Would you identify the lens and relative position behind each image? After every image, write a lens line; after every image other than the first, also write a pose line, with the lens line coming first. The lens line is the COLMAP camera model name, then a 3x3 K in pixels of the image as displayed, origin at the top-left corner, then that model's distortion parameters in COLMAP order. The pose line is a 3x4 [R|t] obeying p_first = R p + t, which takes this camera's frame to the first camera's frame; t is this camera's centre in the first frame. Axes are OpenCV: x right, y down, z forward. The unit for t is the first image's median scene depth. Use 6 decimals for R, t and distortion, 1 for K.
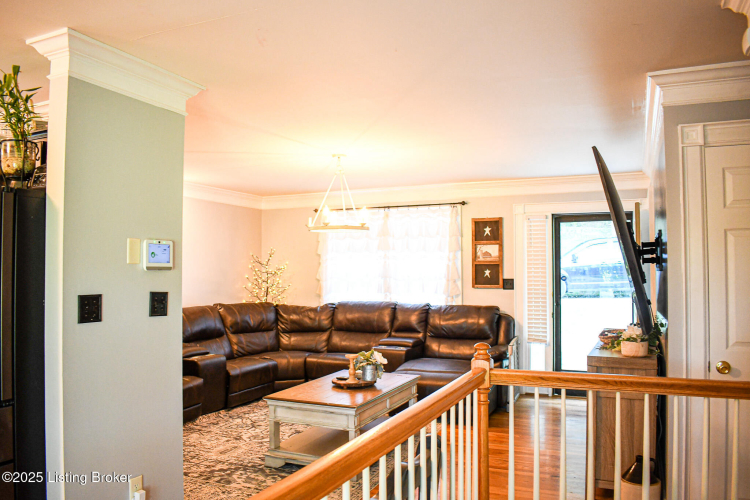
lens RADIAL K [[578.2, 0, 375.6], [0, 578.2, 250.1], [0, 0, 1]] dist [-0.097551, 0.009262]
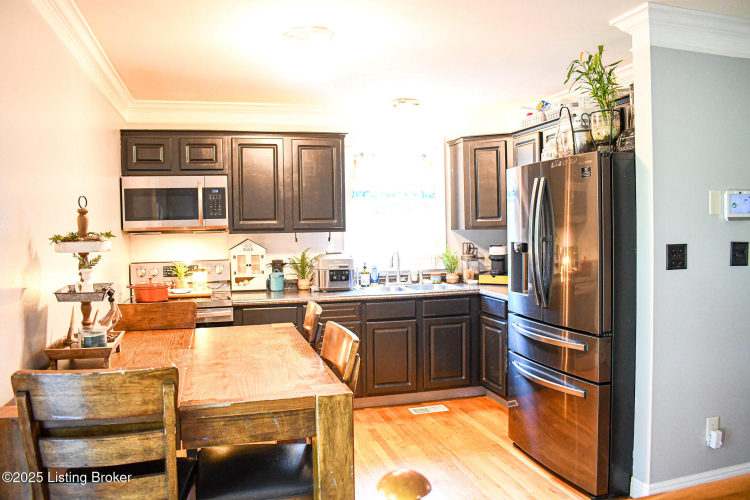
lens RADIAL K [[578.2, 0, 374.8], [0, 578.2, 250.8], [0, 0, 1]] dist [-0.097551, 0.009262]
pose [[0.643693, 0.018313, -0.765065, -0.048471], [0.047227, 0.996858, 0.063596, -0.004597], [0.763825, -0.077068, 0.640805, -0.143009]]
